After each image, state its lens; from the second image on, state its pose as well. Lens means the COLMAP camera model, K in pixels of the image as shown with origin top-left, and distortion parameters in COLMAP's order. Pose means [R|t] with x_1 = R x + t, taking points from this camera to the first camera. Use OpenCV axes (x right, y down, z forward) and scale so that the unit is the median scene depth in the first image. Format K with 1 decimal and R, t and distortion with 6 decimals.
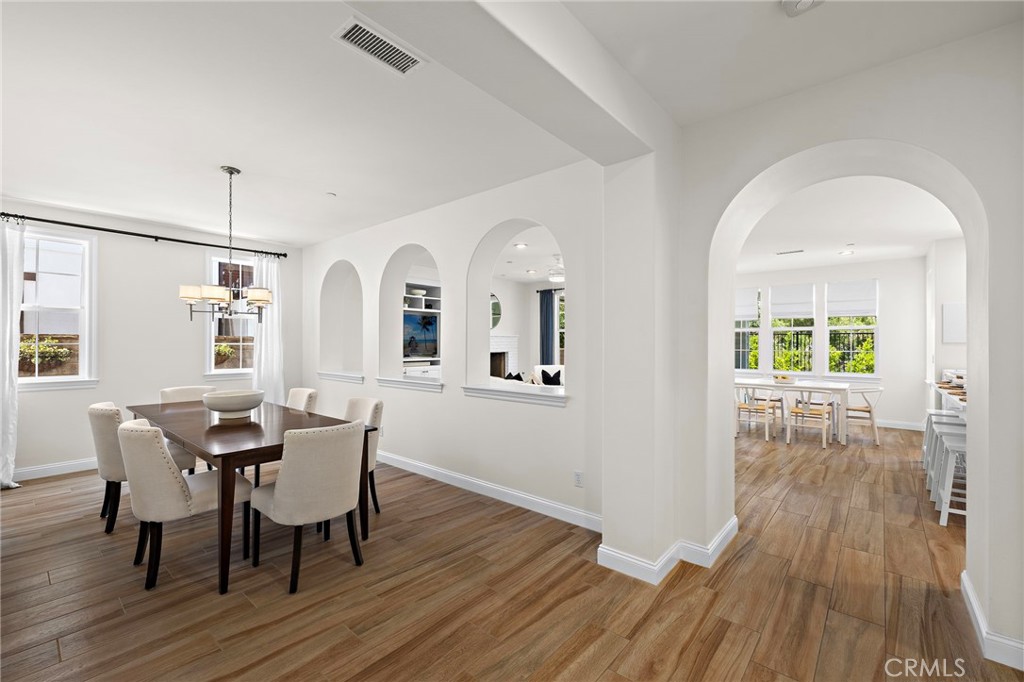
lens RADIAL K [[438.9, 0, 512.2], [0, 438.9, 342.1], [0, 0, 1]] dist [0.001309, 0.000306]
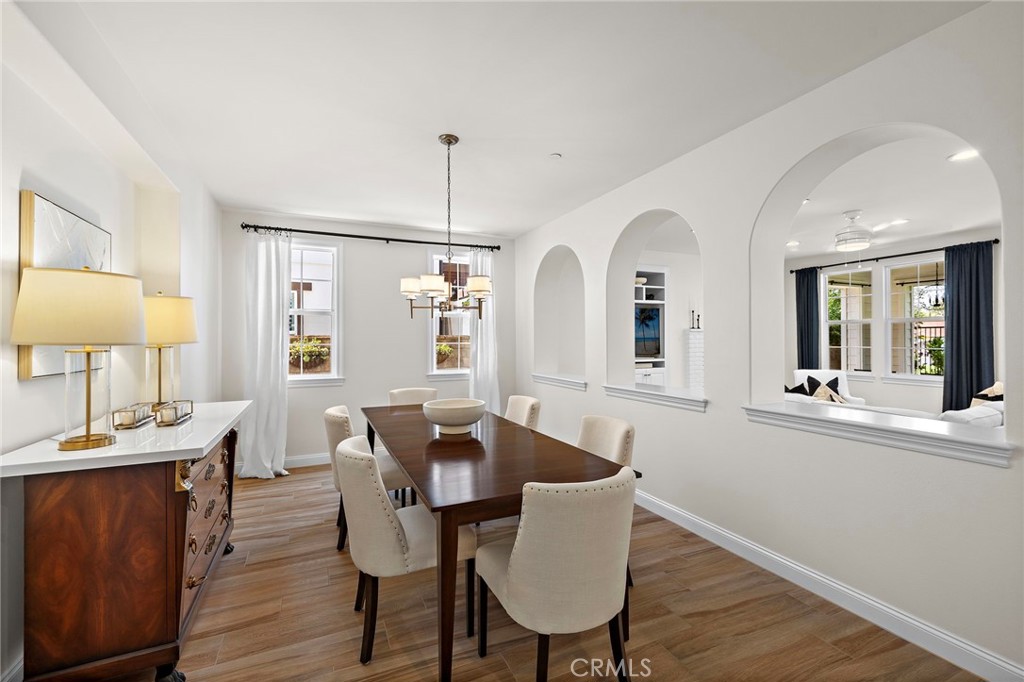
lens RADIAL K [[438.9, 0, 505.9], [0, 438.9, 338.0], [0, 0, 1]] dist [0.001309, 0.000306]
pose [[0.903709, -0.008413, -0.428065, -0.182549], [0.007742, 0.999965, -0.003309, -0.005648], [0.428078, -0.000324, 0.903742, 0.282123]]
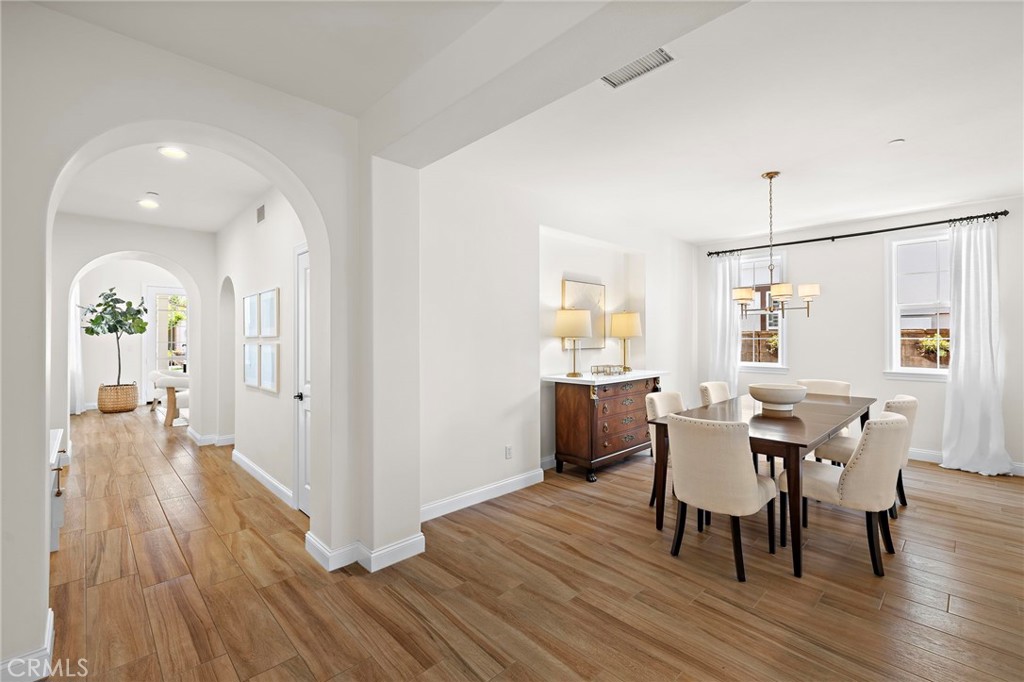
lens RADIAL K [[438.9, 0, 501.0], [0, 438.9, 335.2], [0, 0, 1]] dist [0.001309, 0.000306]
pose [[-0.117892, -0.004162, -0.993018, 0.485116], [0.005740, 0.999972, -0.004872, -0.003845], [0.993010, -0.006274, -0.117865, 0.473474]]
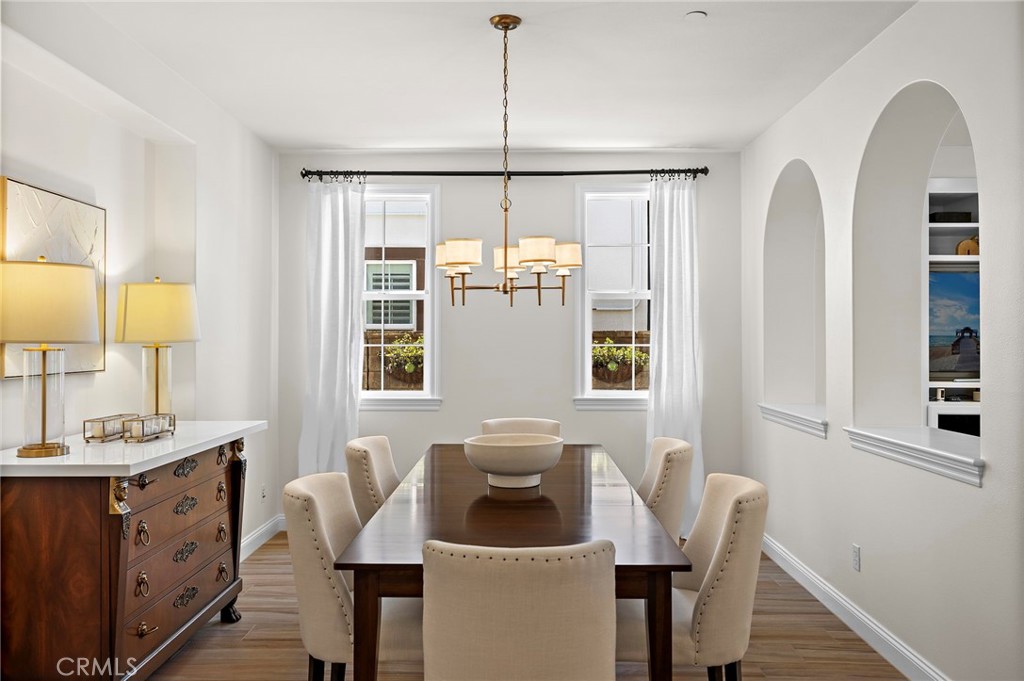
lens RADIAL K [[838.9, 0, 505.6], [0, 838.9, 334.8], [0, 0, 1]] dist [-0.017226, 0.029976]
pose [[0.635917, -0.007257, -0.771723, 0.144059], [0.003105, 0.999972, -0.006845, -0.003753], [0.771751, 0.001957, 0.635922, 0.351432]]
